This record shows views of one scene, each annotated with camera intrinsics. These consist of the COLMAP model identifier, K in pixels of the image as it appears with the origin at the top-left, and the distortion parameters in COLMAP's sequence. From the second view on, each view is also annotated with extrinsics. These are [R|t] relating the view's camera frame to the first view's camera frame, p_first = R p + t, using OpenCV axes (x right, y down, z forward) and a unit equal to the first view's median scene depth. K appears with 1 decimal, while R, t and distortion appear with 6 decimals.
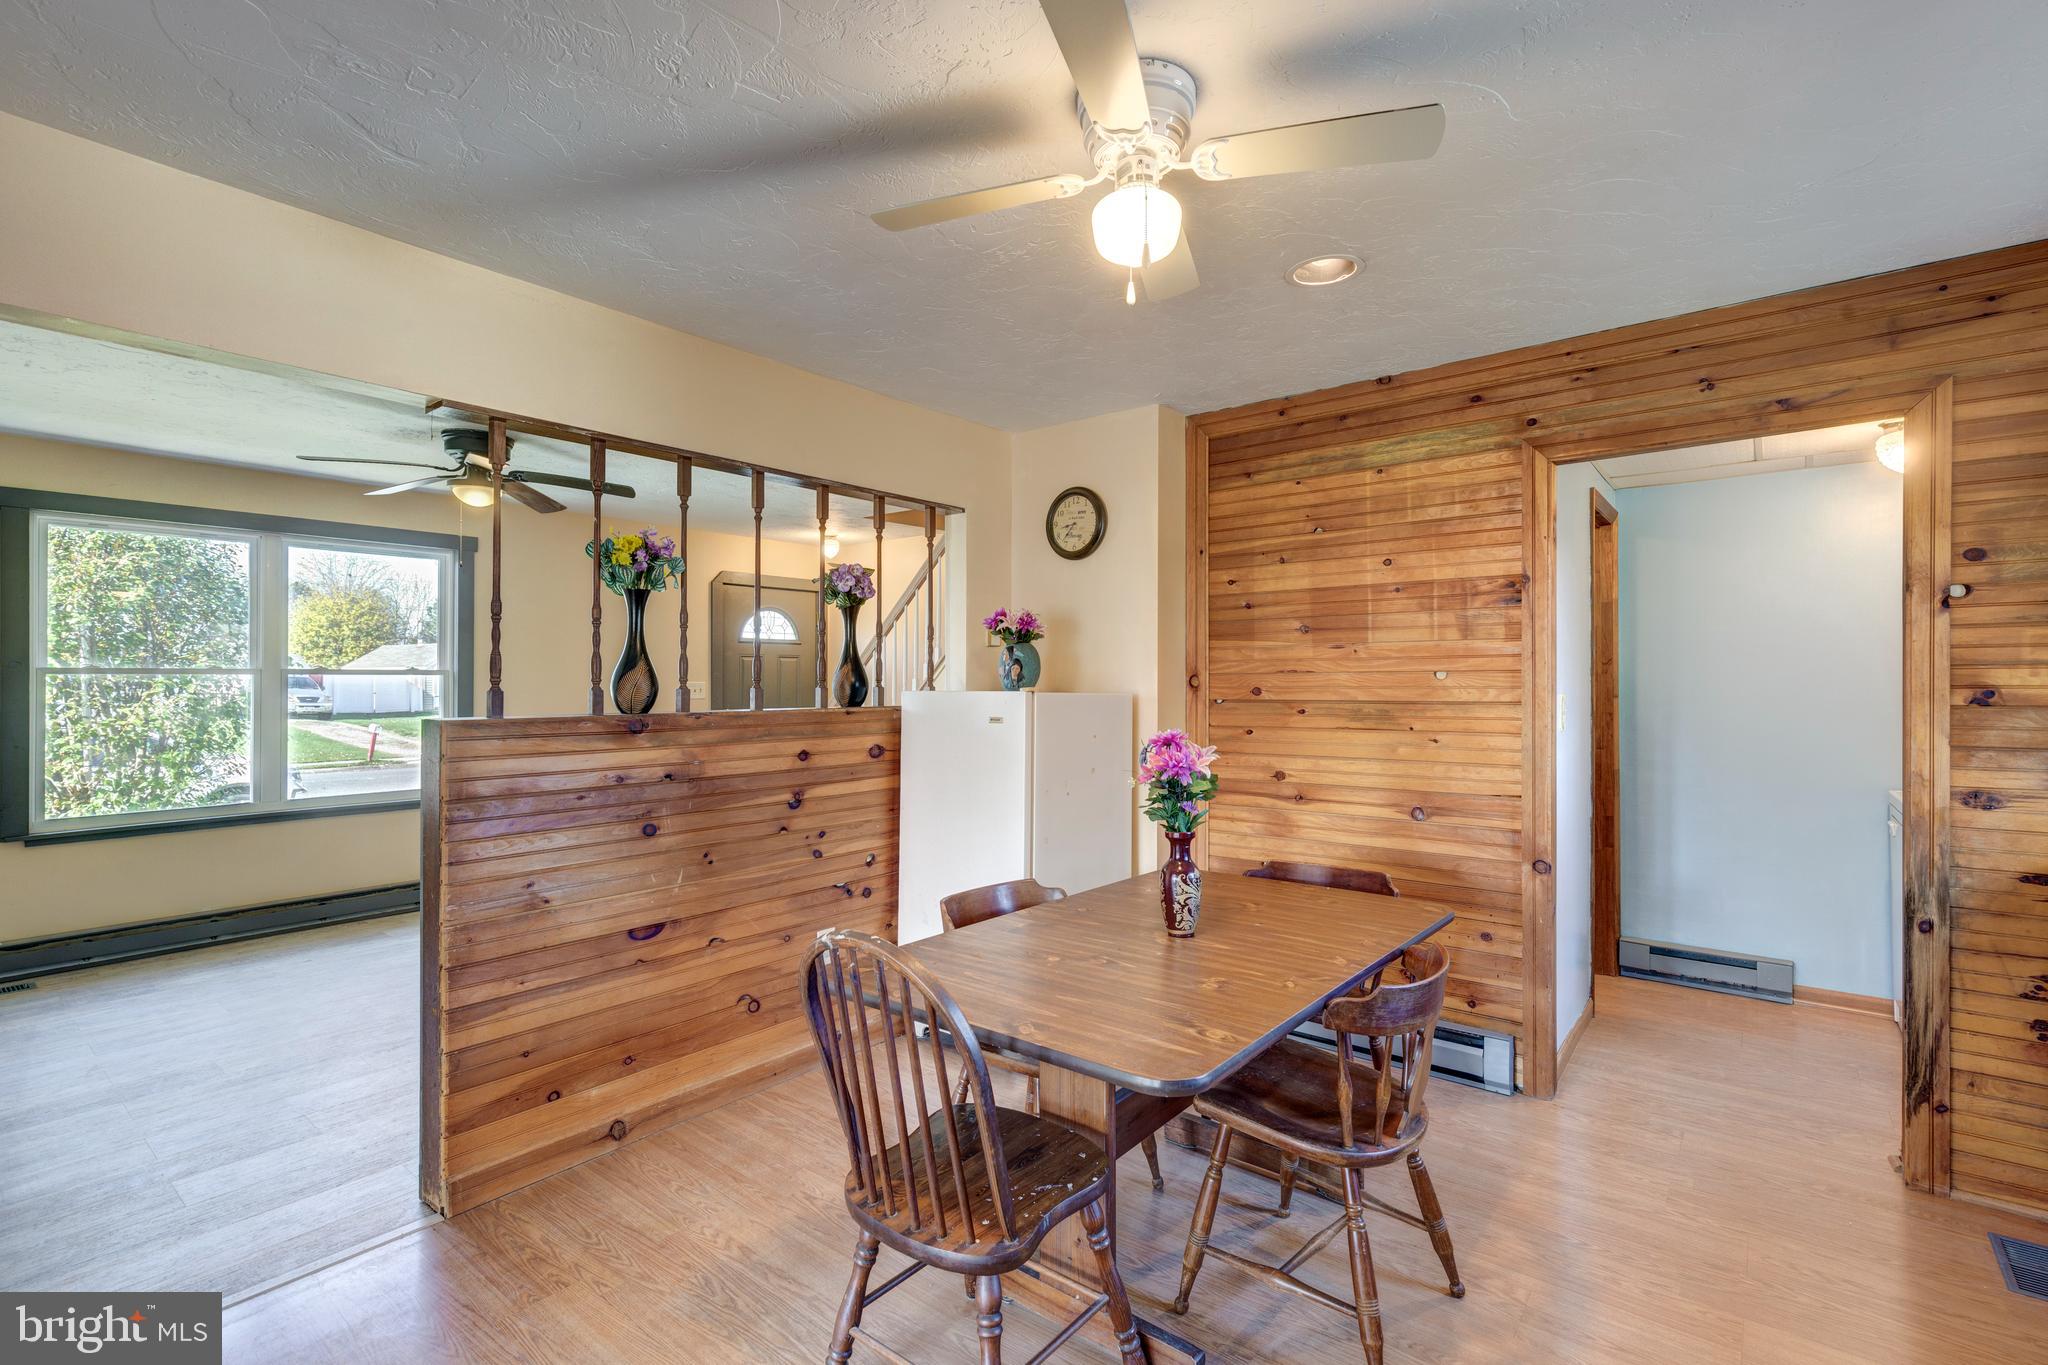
lens RADIAL K [[934.7, 0, 1021.7], [0, 934.7, 673.7], [0, 0, 1]] dist [0.003849, 0.000075]
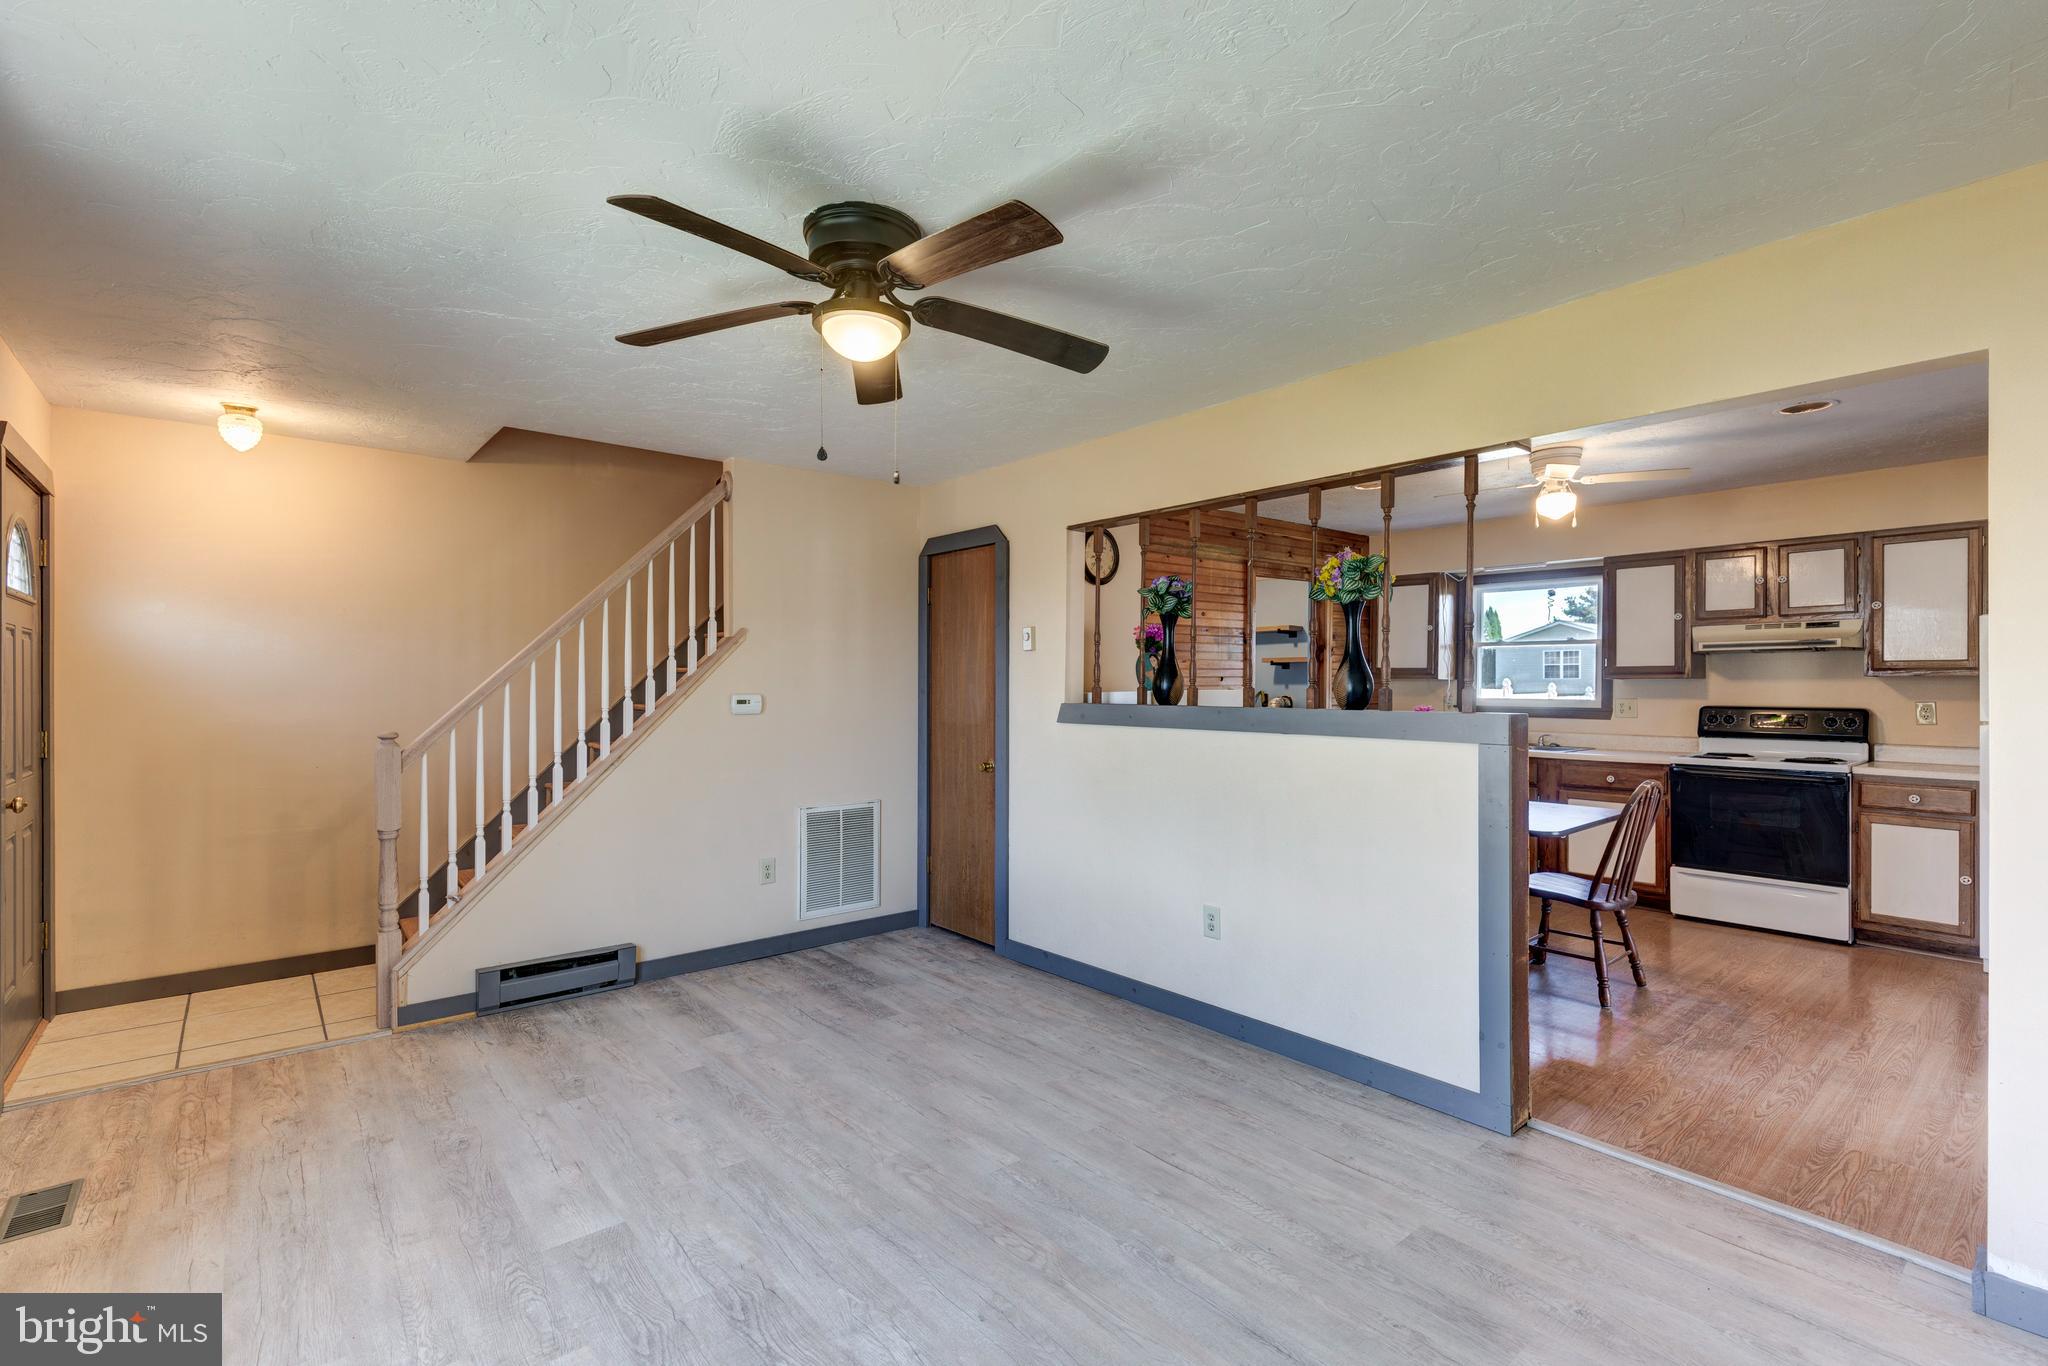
lens RADIAL K [[914.7, 0, 1024.0], [0, 914.7, 683.0], [0, 0, 1]] dist [0.007199, -0.000075]
pose [[0.186674, -0.003761, 0.982415, -1.379440], [-0.003117, 0.999985, 0.004421, 0.001706], [-0.982417, -0.003887, 0.186659, 1.041646]]
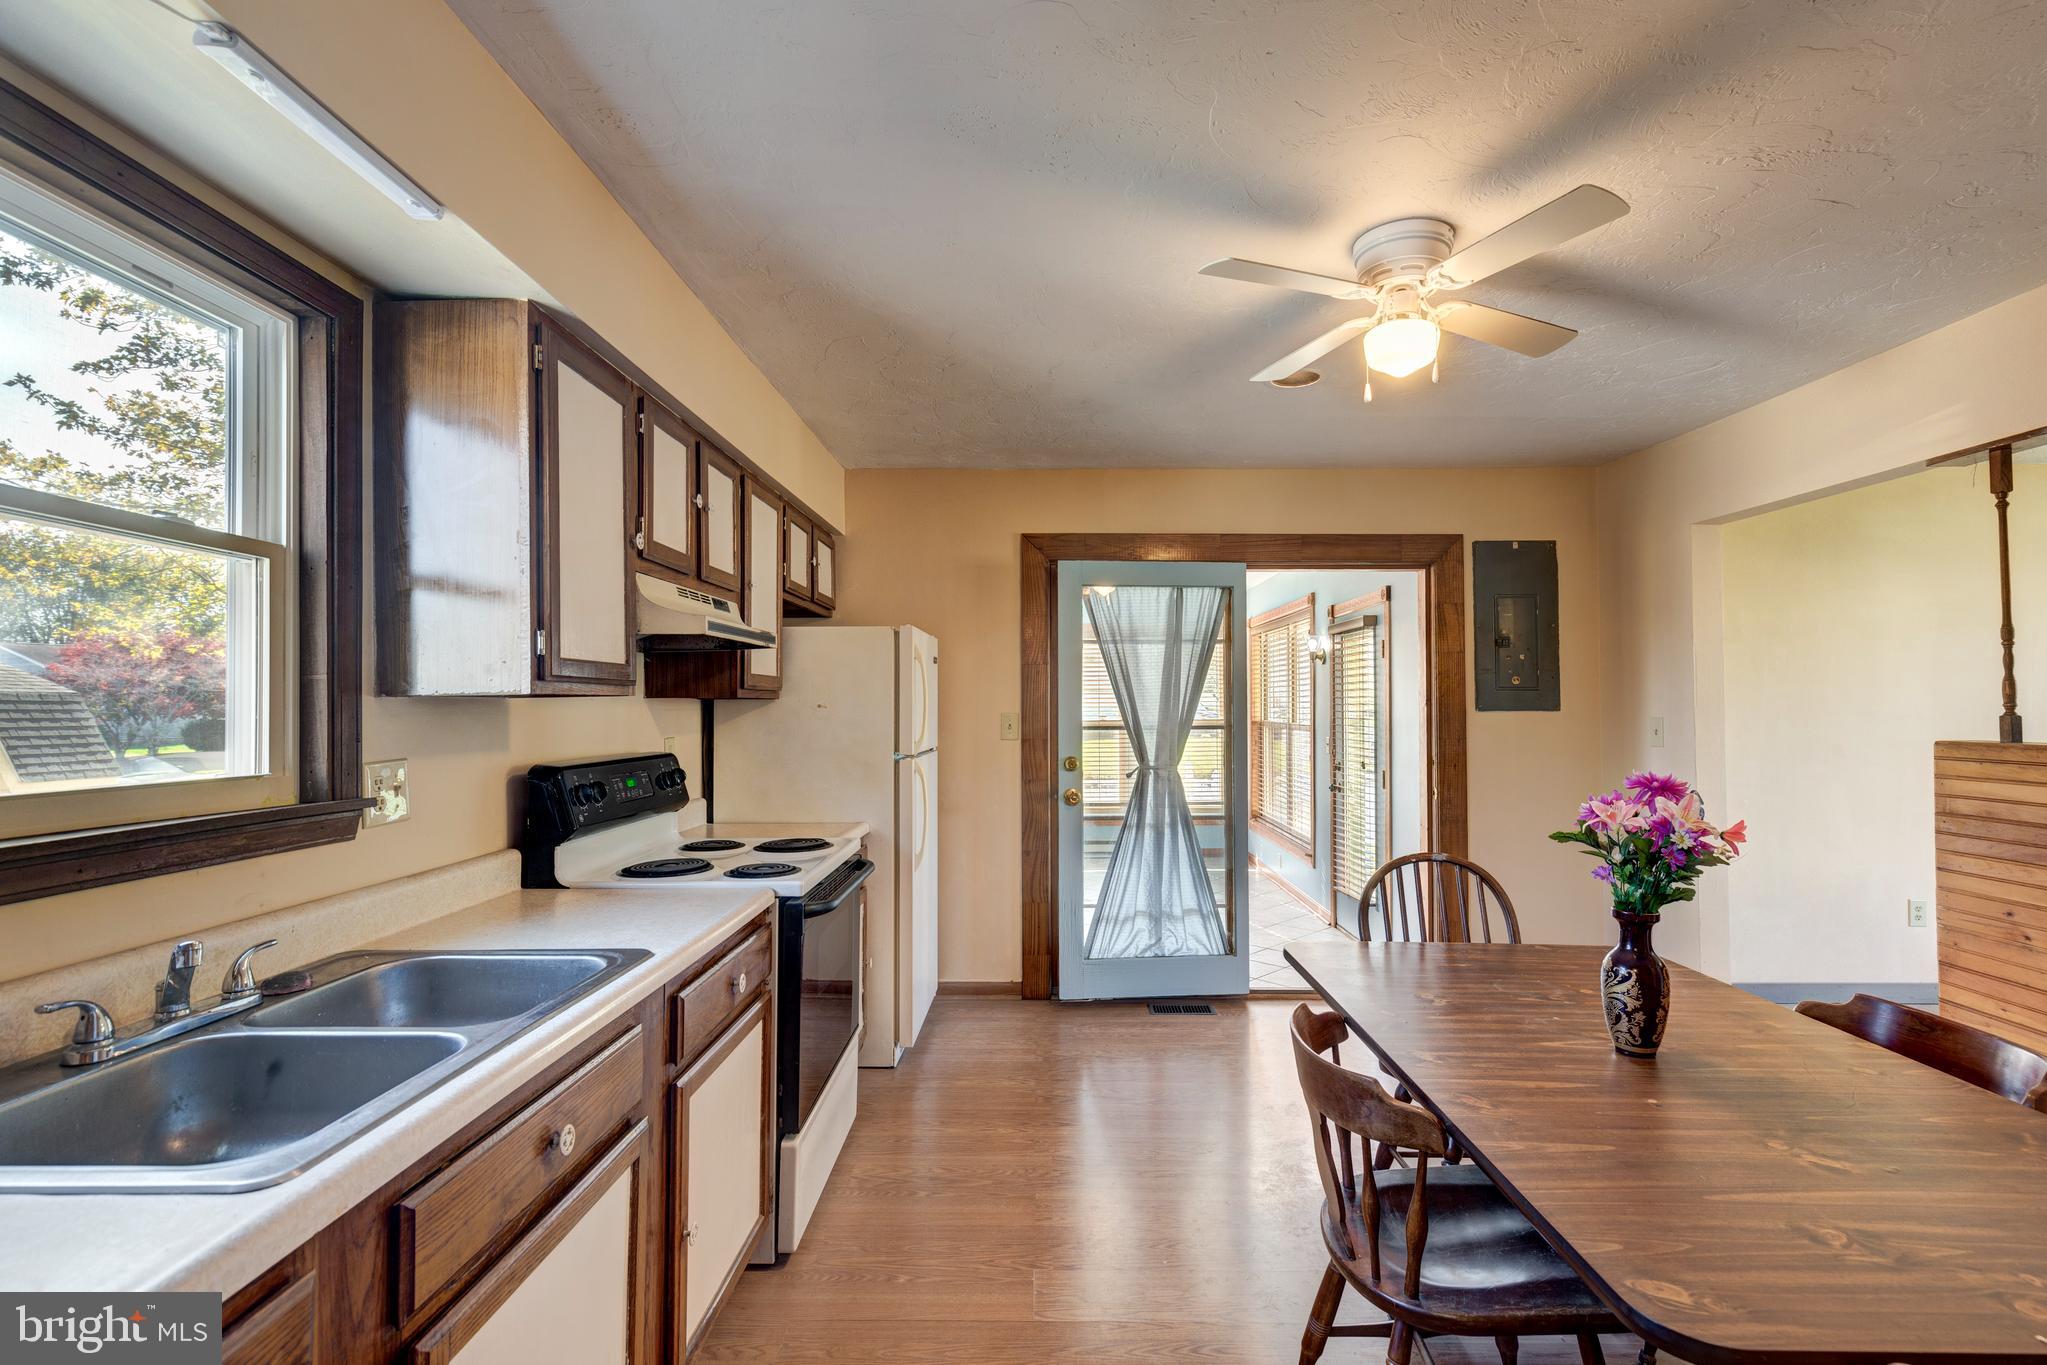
lens RADIAL K [[914.2, 0, 1023.5], [0, 914.2, 682.5], [0, 0, 1]] dist [0.007199, -0.000075]
pose [[-0.787927, -0.013098, -0.615629, 0.694109], [0.002667, 0.999692, -0.024683, 0.003384], [0.615763, -0.021090, -0.787649, 0.886711]]
